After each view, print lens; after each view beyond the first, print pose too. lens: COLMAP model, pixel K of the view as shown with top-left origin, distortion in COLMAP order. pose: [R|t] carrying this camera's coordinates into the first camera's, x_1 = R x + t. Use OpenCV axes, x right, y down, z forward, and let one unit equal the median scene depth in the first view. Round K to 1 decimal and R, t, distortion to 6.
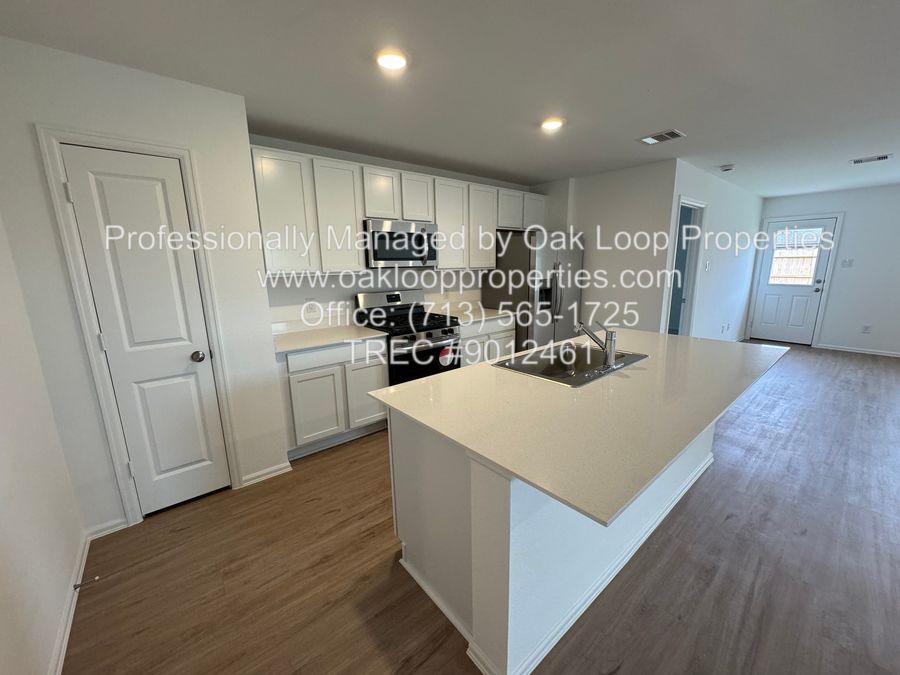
lens RADIAL K [[361.9, 0, 452.4], [0, 361.9, 333.4], [0, 0, 1]] dist [0.005277, 0.000138]
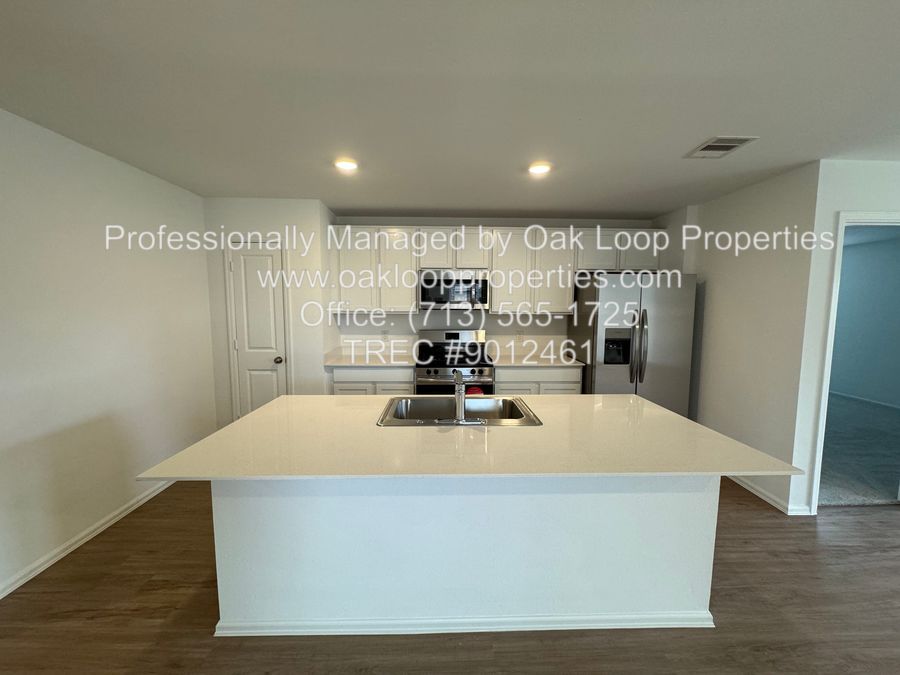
lens RADIAL K [[361.9, 0, 452.4], [0, 361.9, 333.4], [0, 0, 1]] dist [0.005277, 0.000138]
pose [[0.780257, 0.073635, -0.621109, 0.766673], [-0.139341, 0.988553, -0.057848, -0.058355], [0.609740, 0.131682, 0.781586, 0.173621]]
